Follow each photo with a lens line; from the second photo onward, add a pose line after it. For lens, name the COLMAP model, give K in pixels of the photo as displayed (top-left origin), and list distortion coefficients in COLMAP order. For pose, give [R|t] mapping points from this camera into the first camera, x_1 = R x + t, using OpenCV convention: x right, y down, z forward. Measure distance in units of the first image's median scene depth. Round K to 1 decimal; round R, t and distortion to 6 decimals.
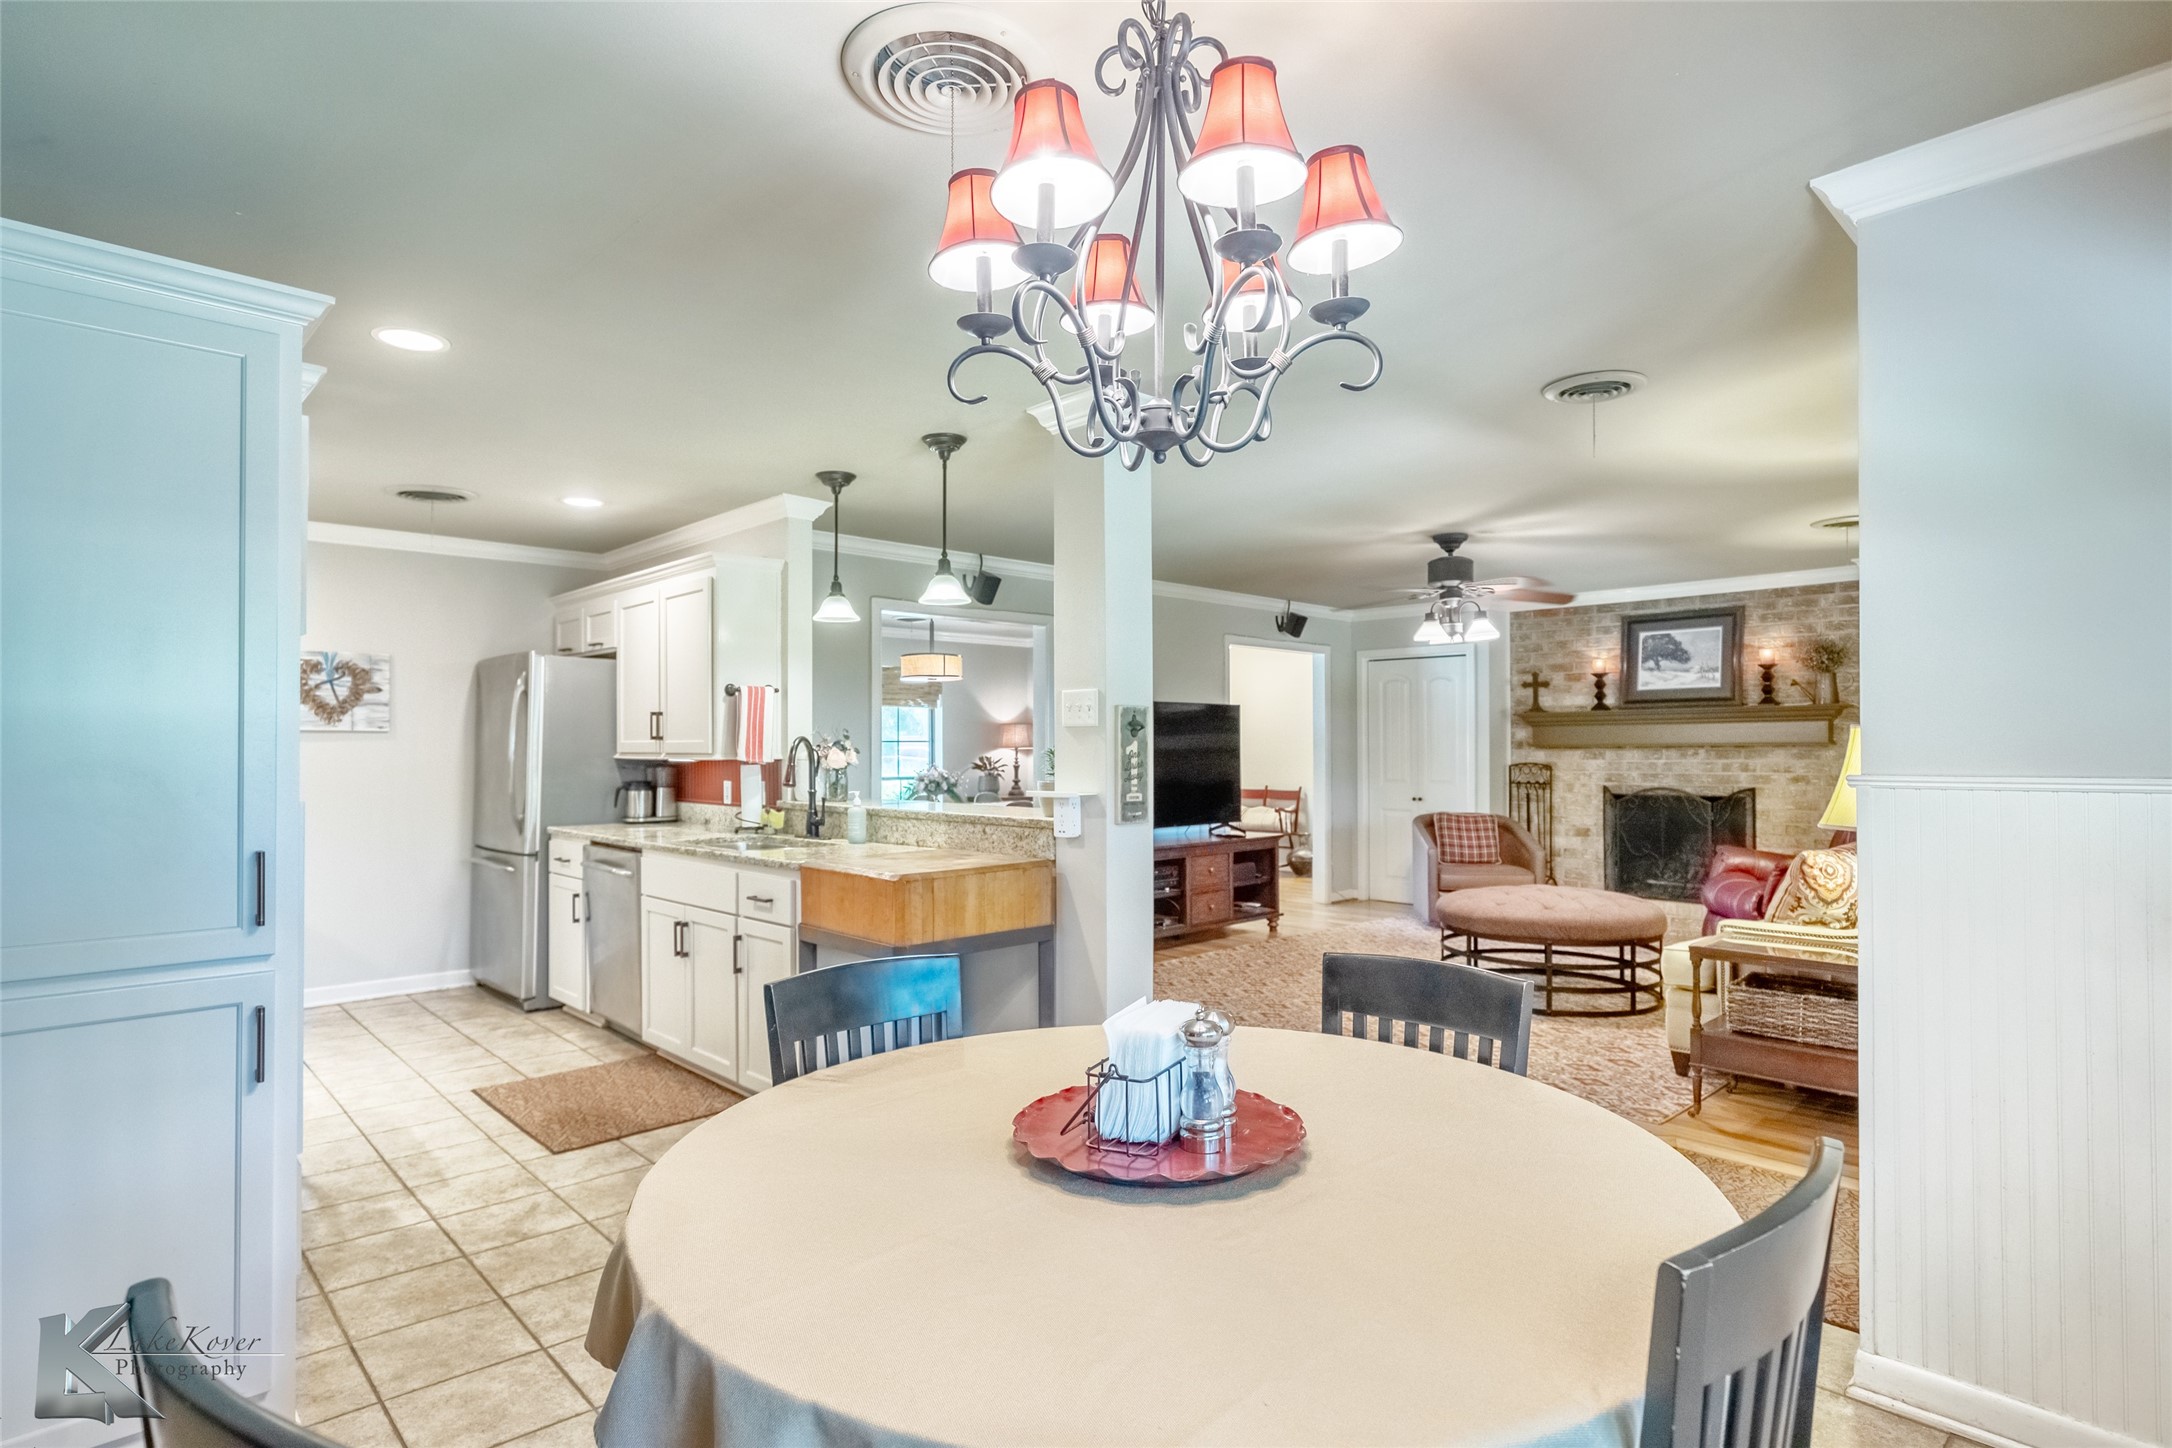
lens RADIAL K [[1075.8, 0, 1044.9], [0, 1075.8, 738.7], [0, 0, 1]] dist [-0.025146, 0.006486]
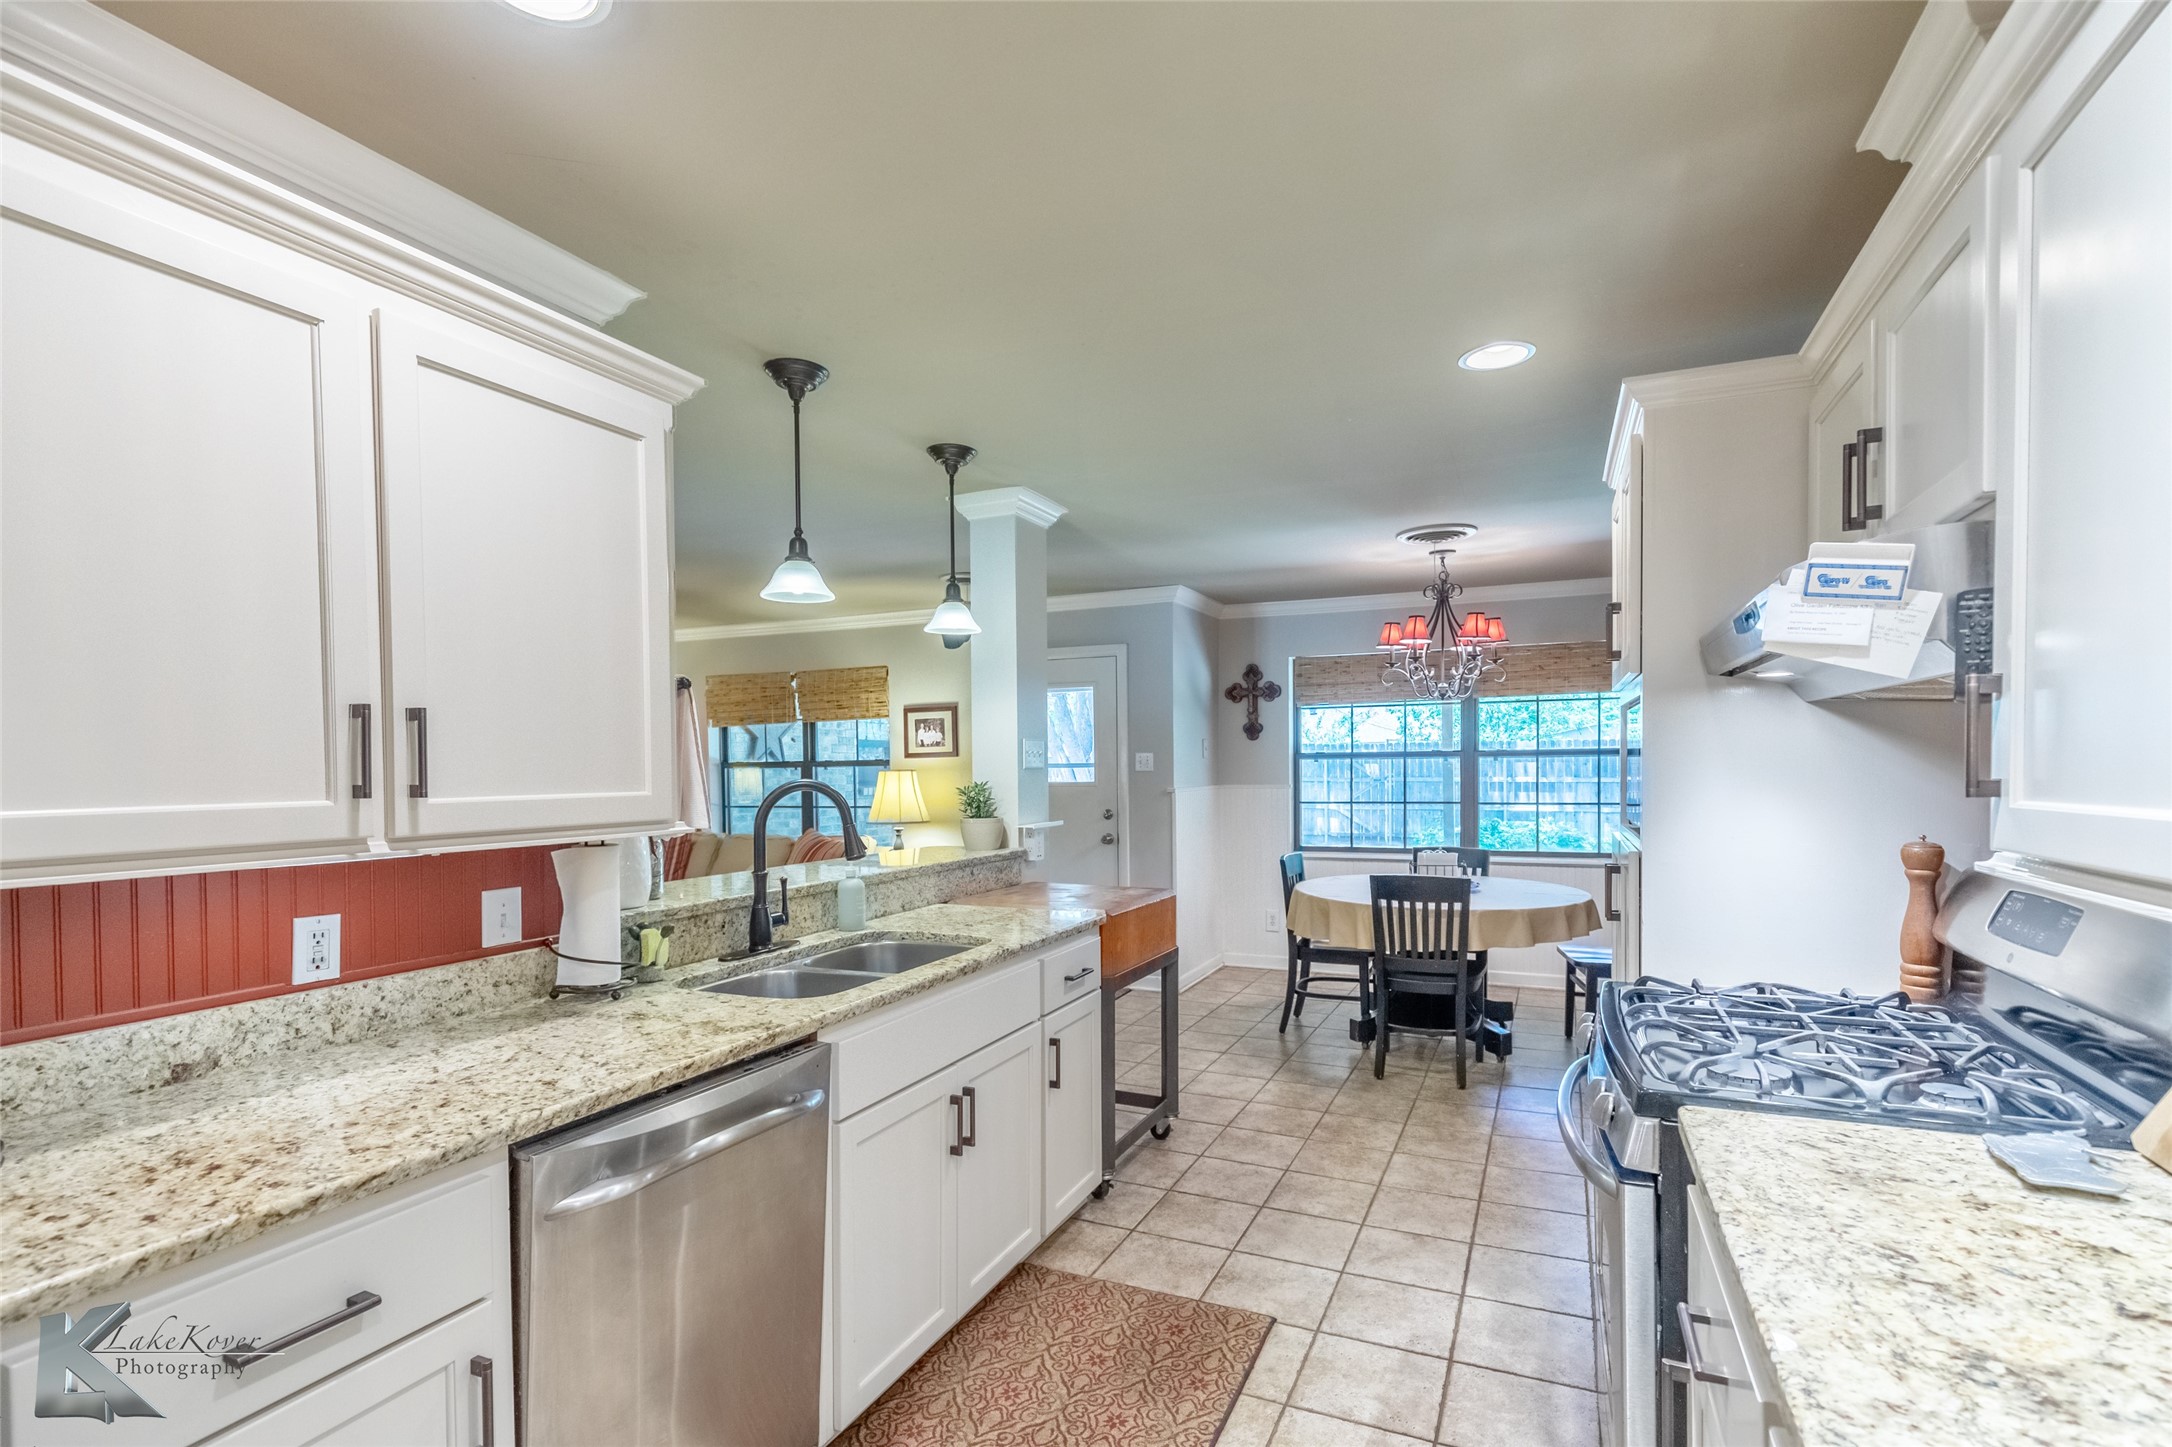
lens RADIAL K [[964.2, 0, 1144.9], [0, 964.2, 782.1], [0, 0, 1]] dist [0.006623, -0.000281]
pose [[-0.404920, -0.008532, 0.914312, -0.620506], [0.003624, 0.999934, 0.010936, -0.004931], [-0.914345, 0.007742, -0.404862, 0.800290]]
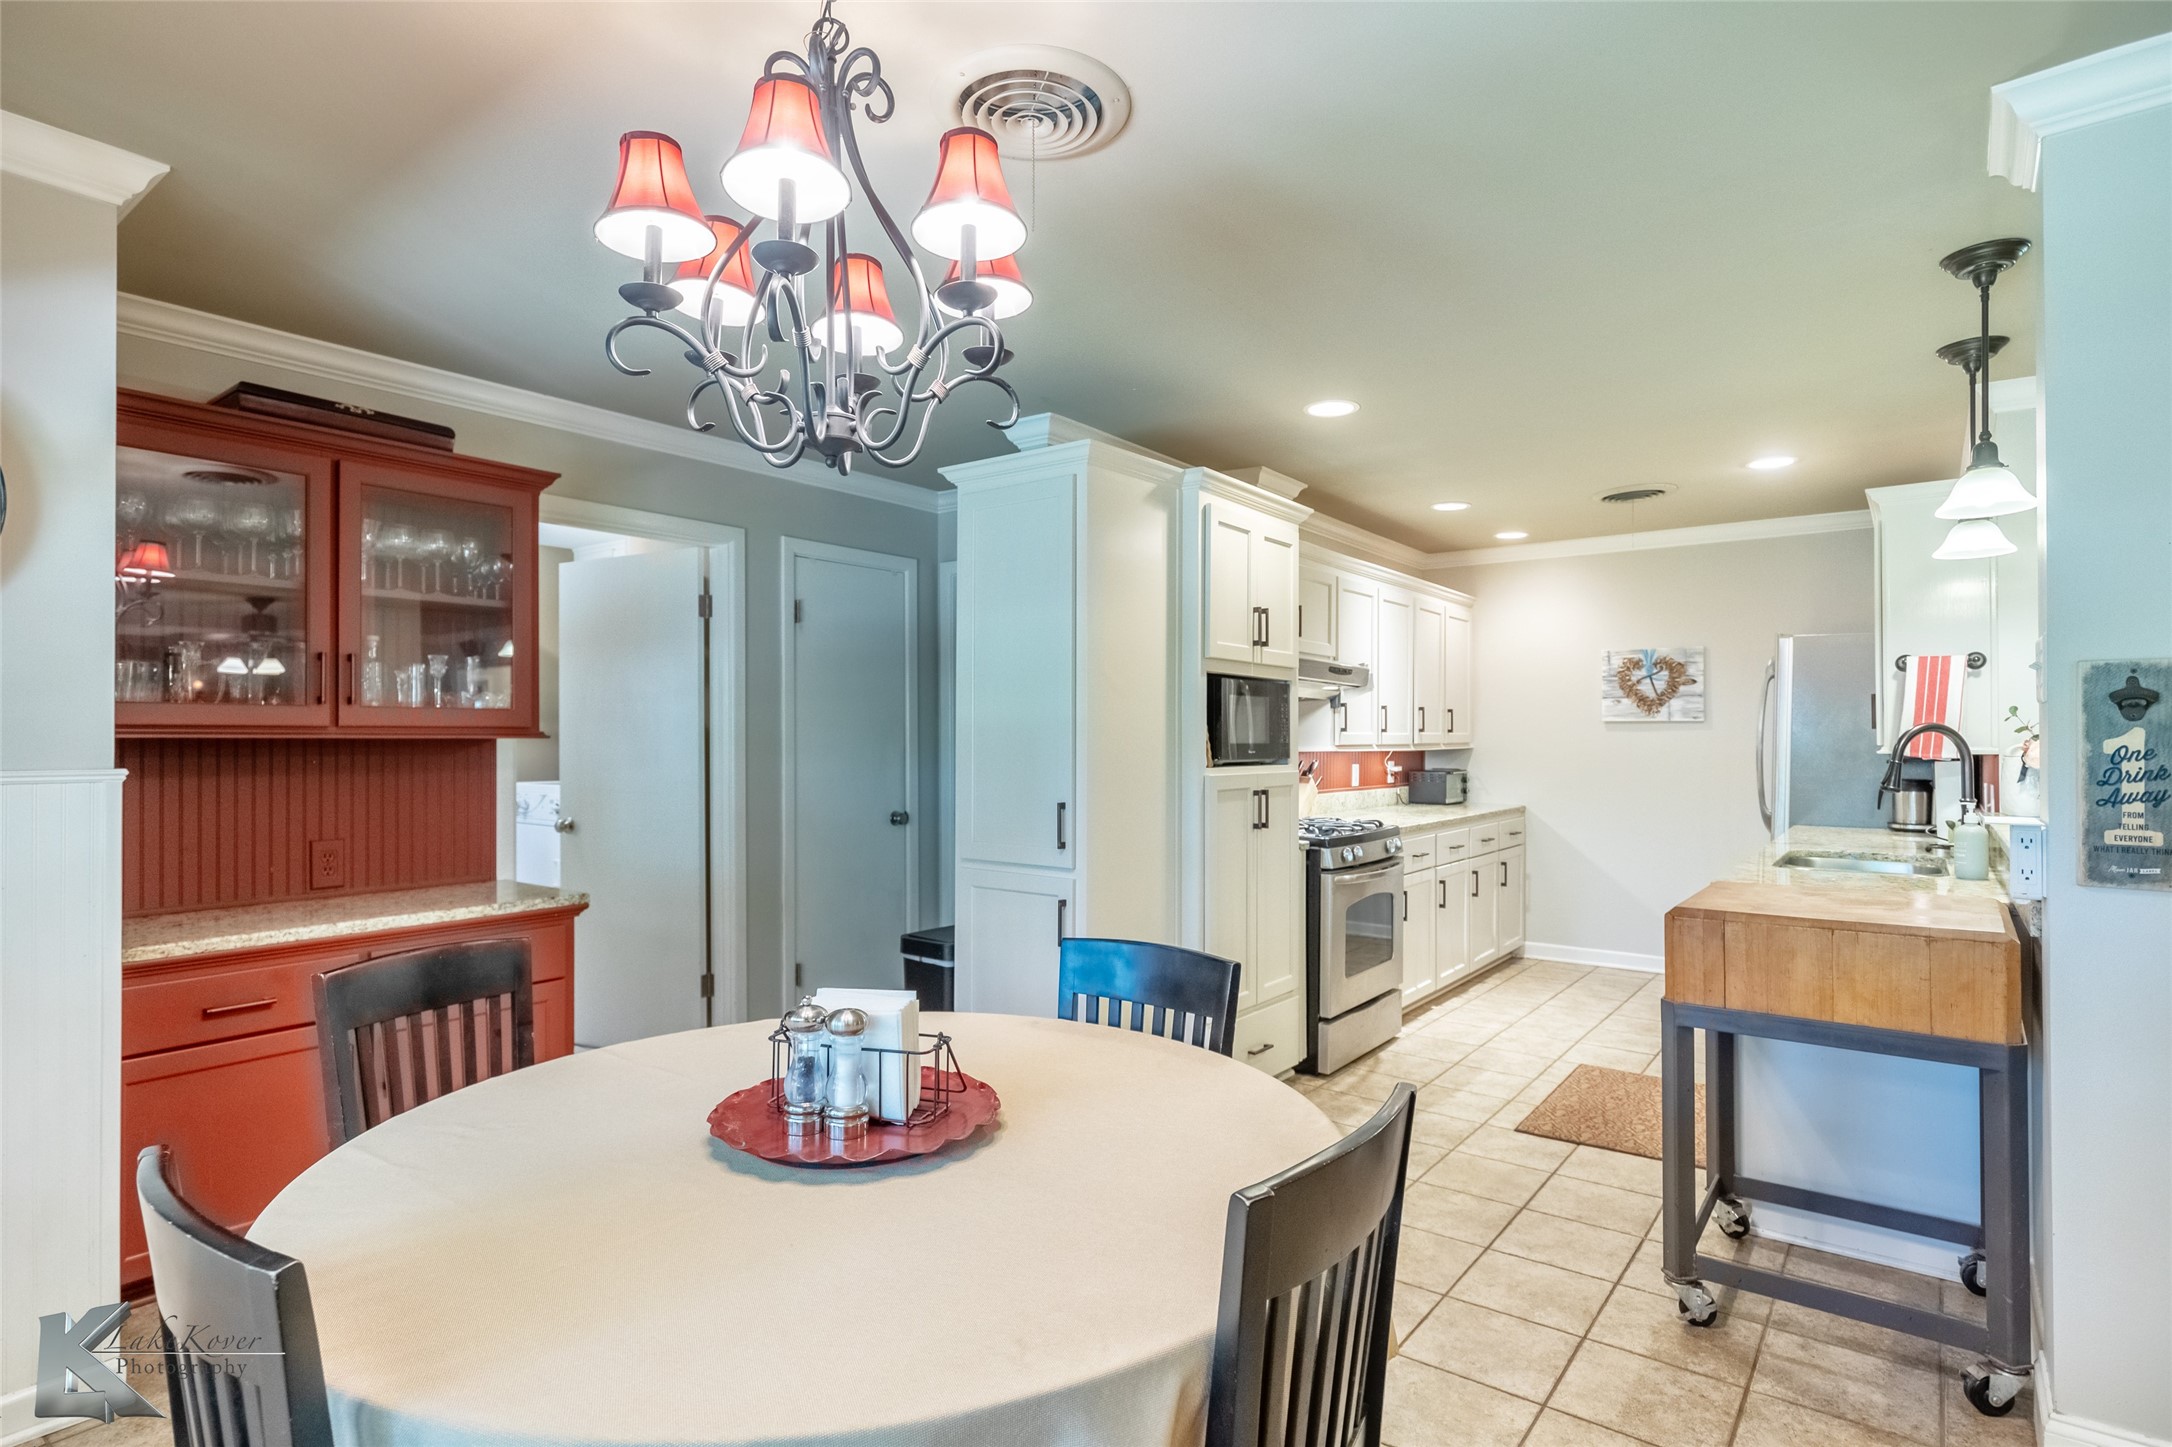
lens RADIAL K [[1075.8, 0, 1099.5], [0, 1075.8, 724.5], [0, 0, 1]] dist [-0.025146, 0.006486]
pose [[0.164715, -0.008589, -0.986304, 0.291911], [0.005032, 0.999956, -0.007868, 0.001131], [0.986328, -0.003667, 0.164751, 0.252893]]
